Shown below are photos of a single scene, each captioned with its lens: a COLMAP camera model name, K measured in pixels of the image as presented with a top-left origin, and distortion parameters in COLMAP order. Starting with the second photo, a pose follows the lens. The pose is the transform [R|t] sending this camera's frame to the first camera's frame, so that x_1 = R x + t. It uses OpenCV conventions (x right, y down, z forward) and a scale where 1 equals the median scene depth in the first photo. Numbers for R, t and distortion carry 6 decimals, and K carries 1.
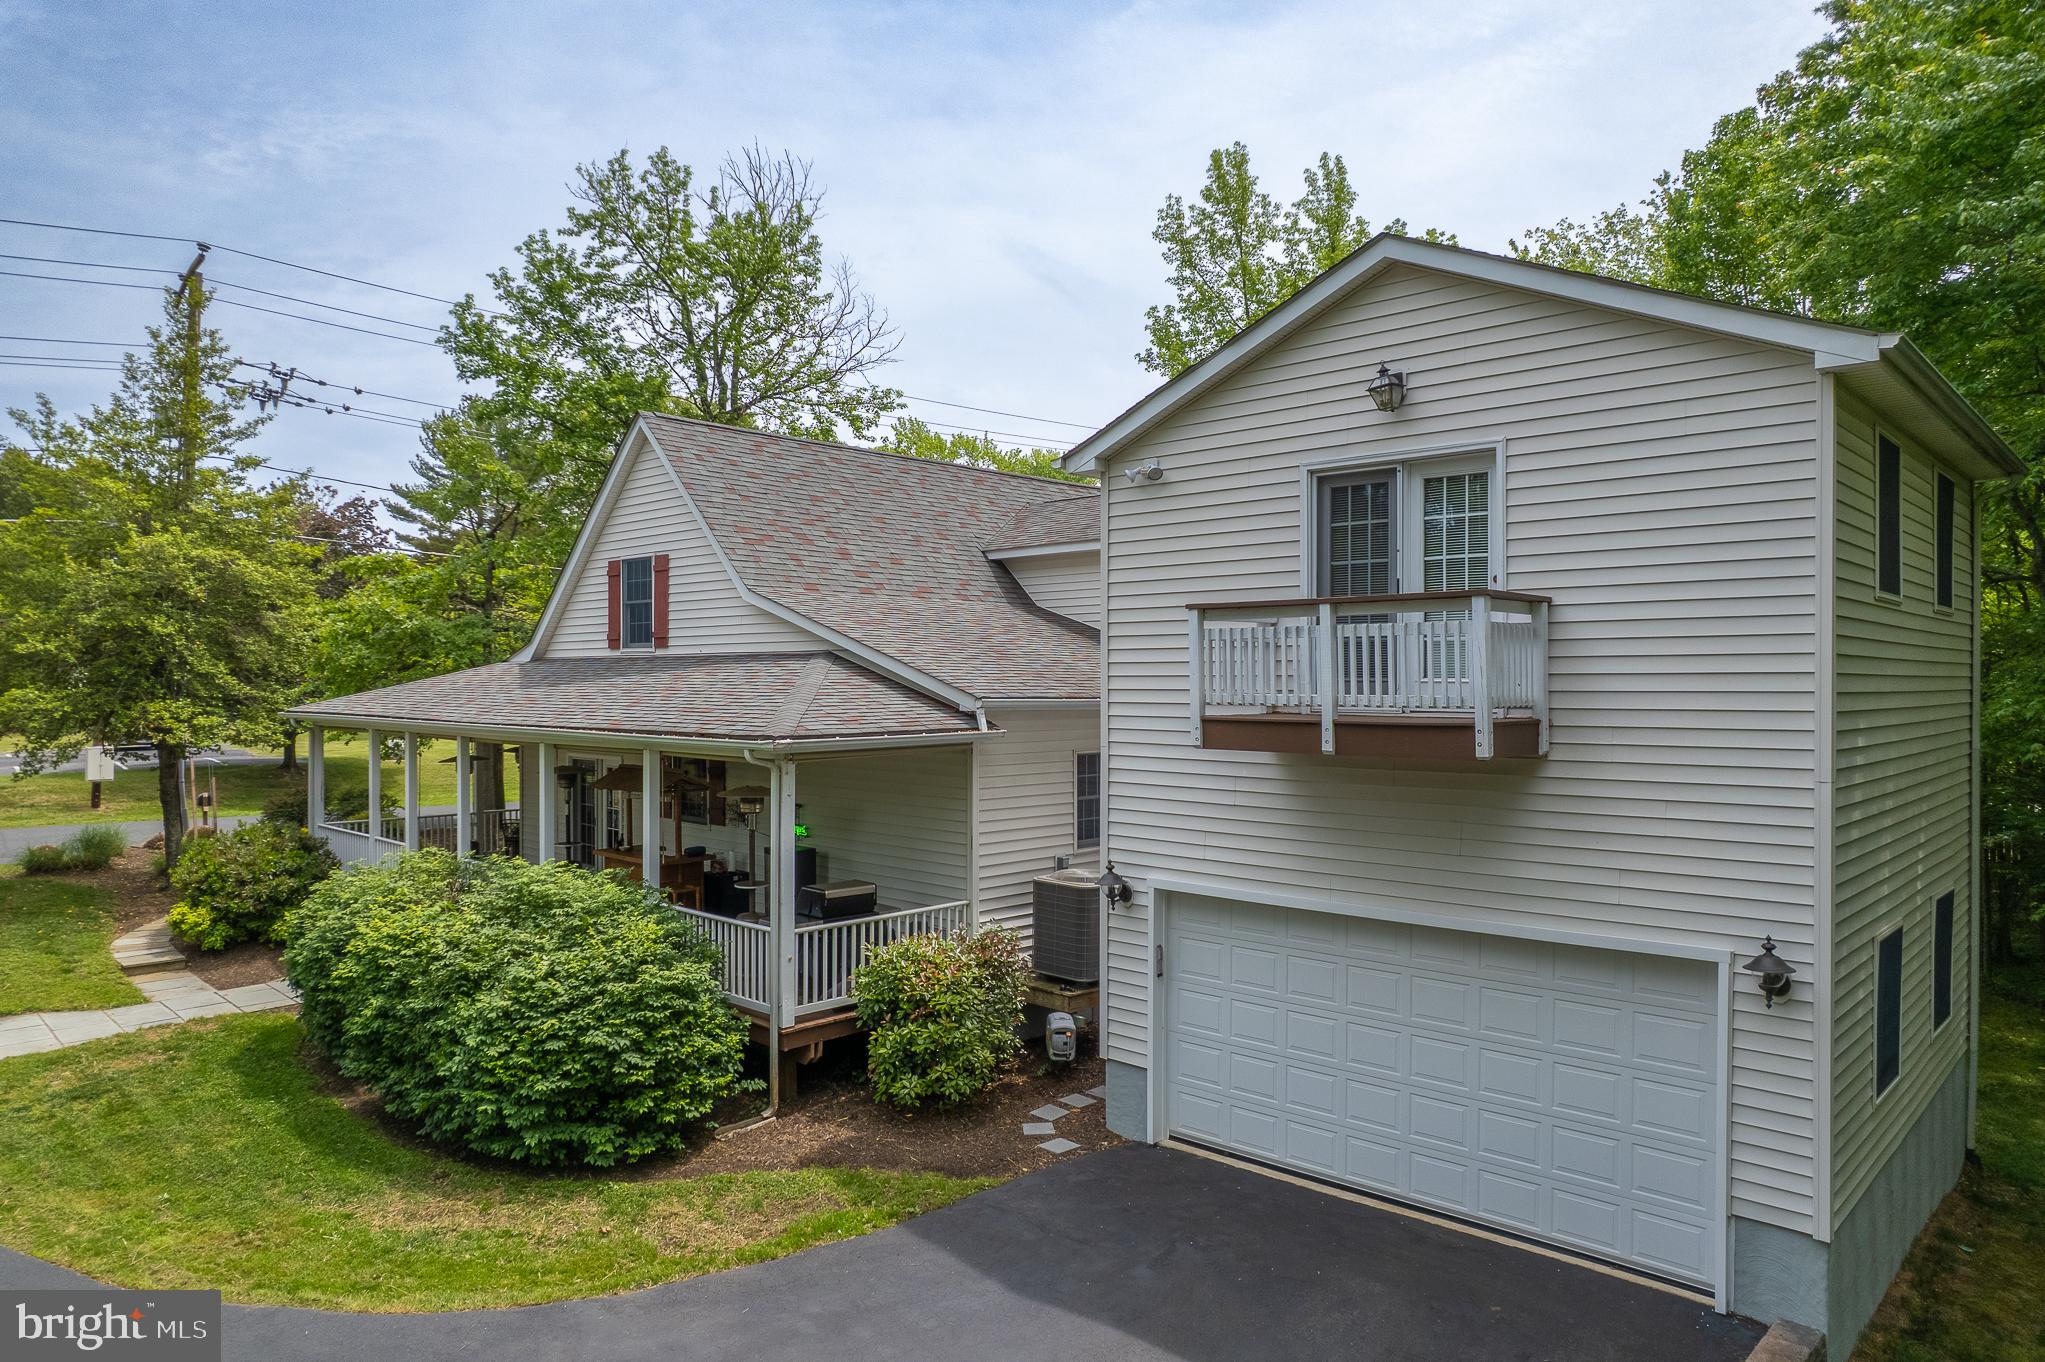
lens RADIAL K [[1306.5, 0, 1022.5], [0, 1306.5, 681.0], [0, 0, 1]] dist [-0.080194, 0.078069]
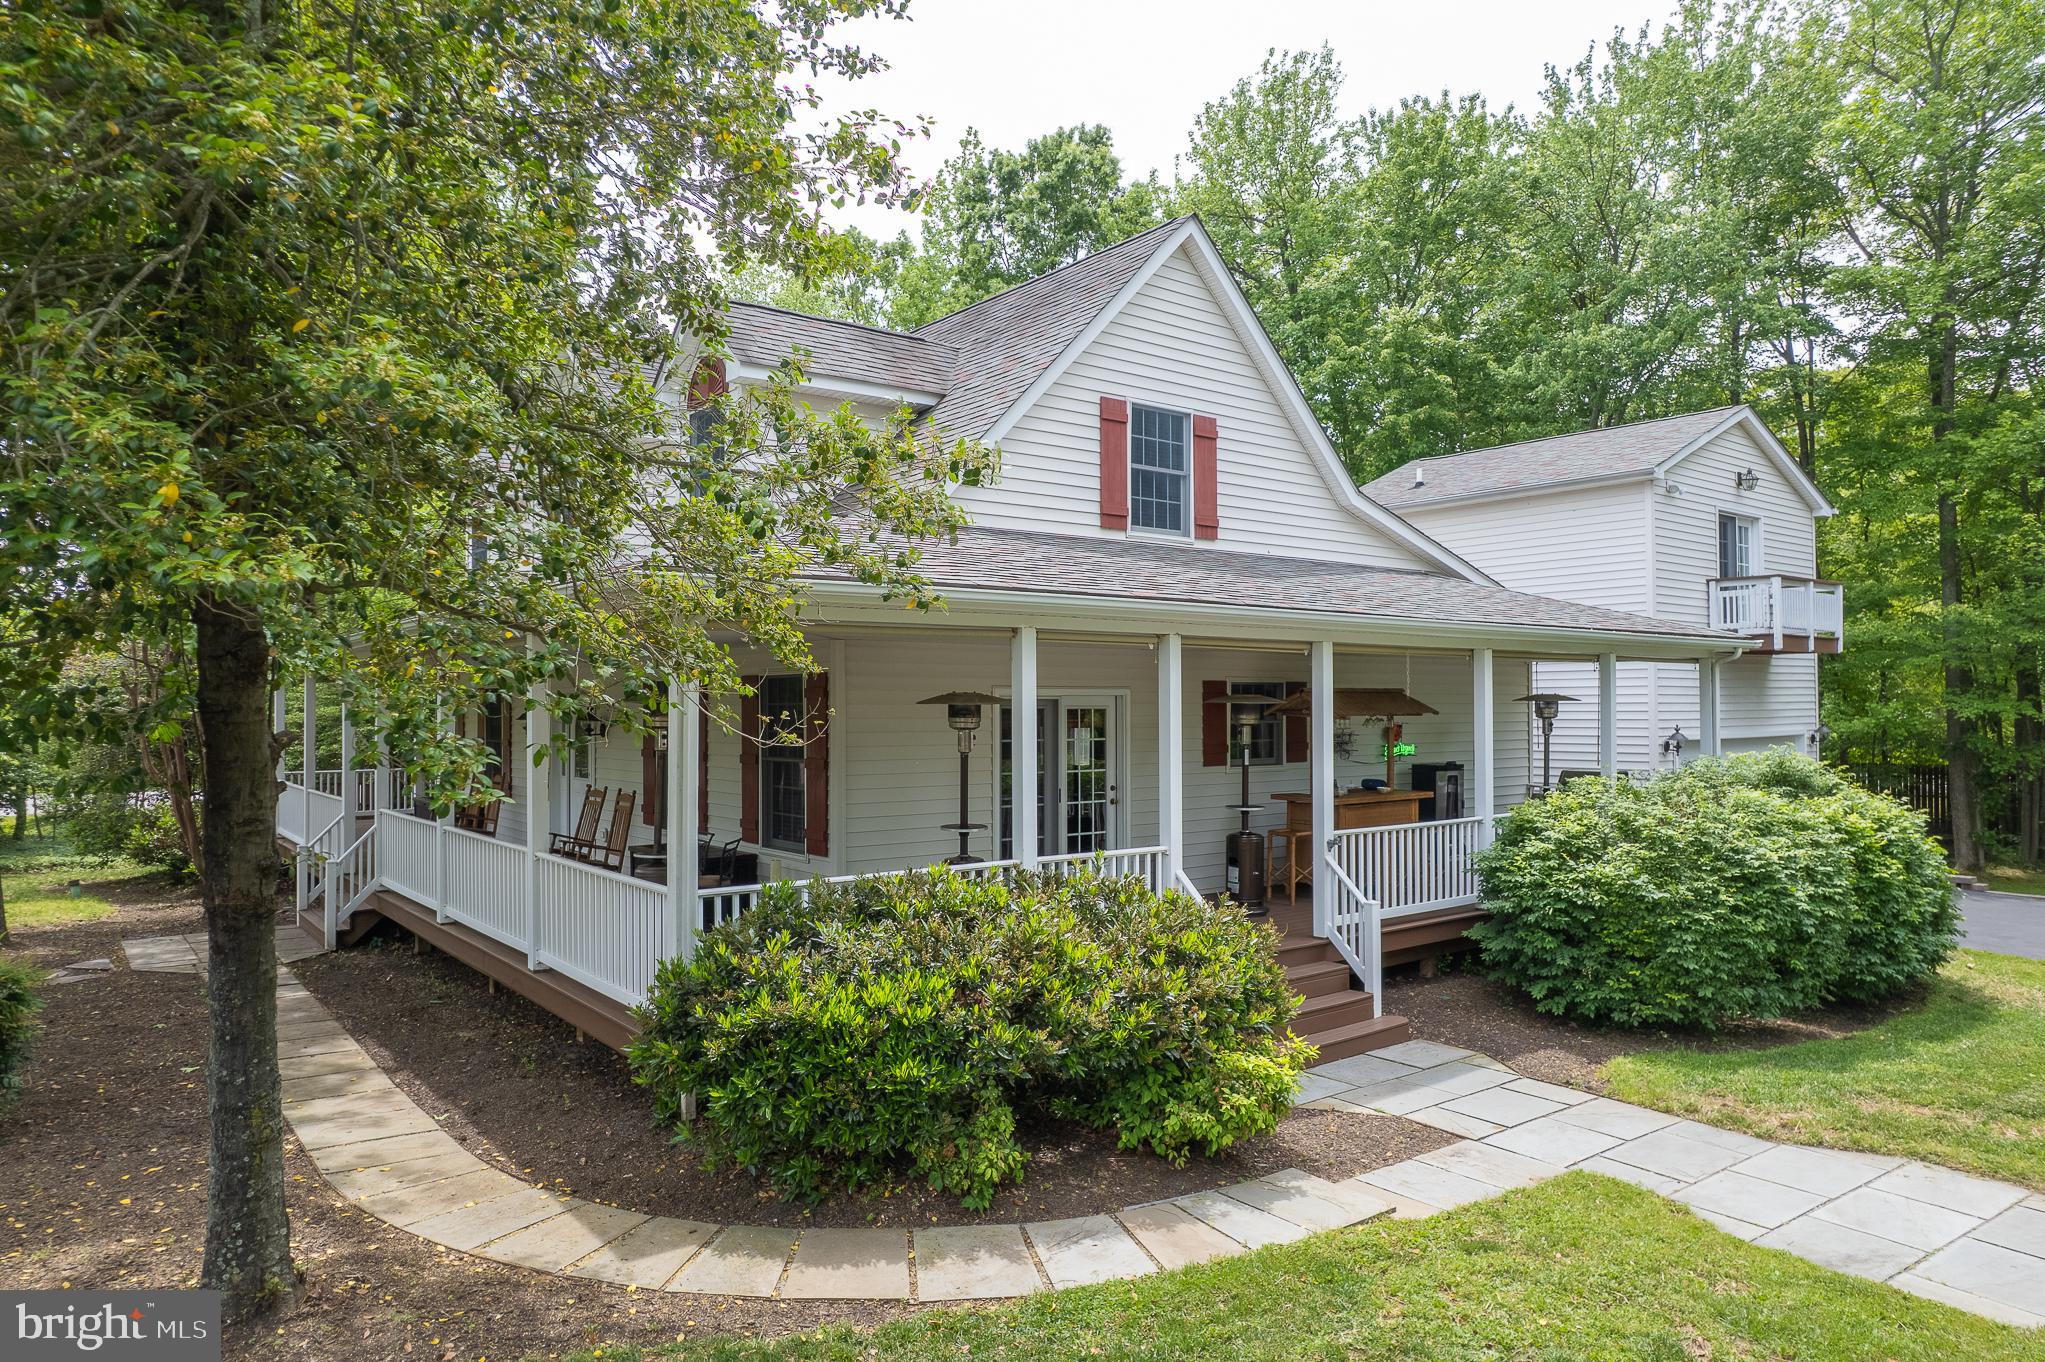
lens RADIAL K [[1306.5, 0, 1022.5], [0, 1306.5, 681.0], [0, 0, 1]] dist [-0.080194, 0.078069]
pose [[0.166502, 0.012846, 0.985957, -1.056156], [0.007568, 0.999869, -0.014305, 0.067501], [-0.986012, 0.009844, 0.166383, 0.999031]]
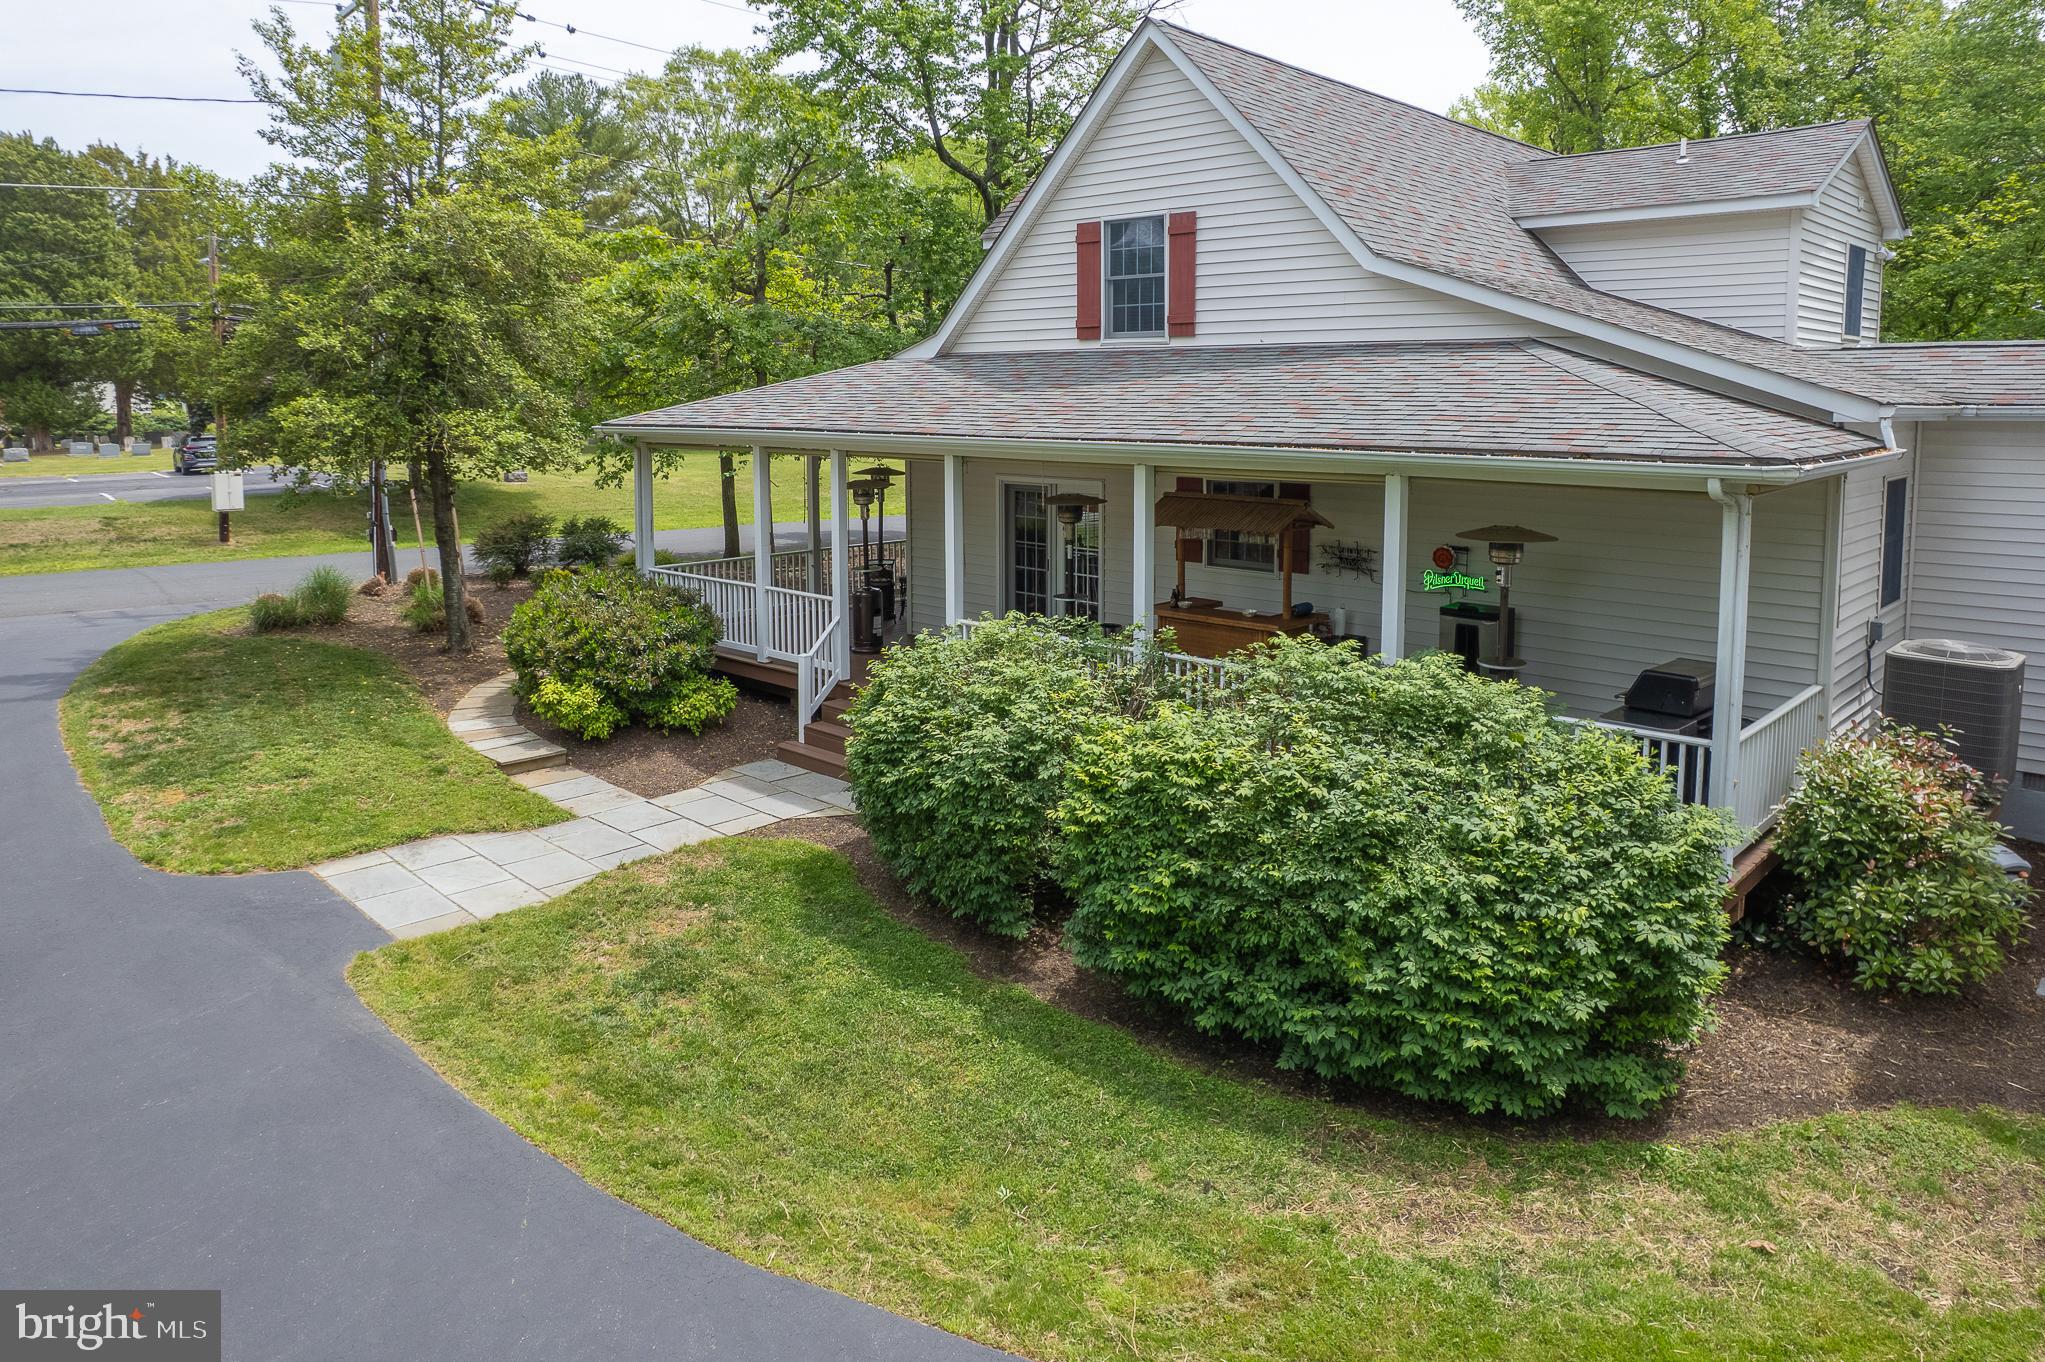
lens RADIAL K [[1345.7, 0, 1020.1], [0, 1345.7, 511.1], [0, 0, 1]] dist [-0.027061, 0.003935]
pose [[0.999985, -0.005384, 0.000631, -0.380745], [0.005309, 0.996162, 0.087371, 0.006688], [-0.001099, -0.087367, 0.996176, 0.216779]]
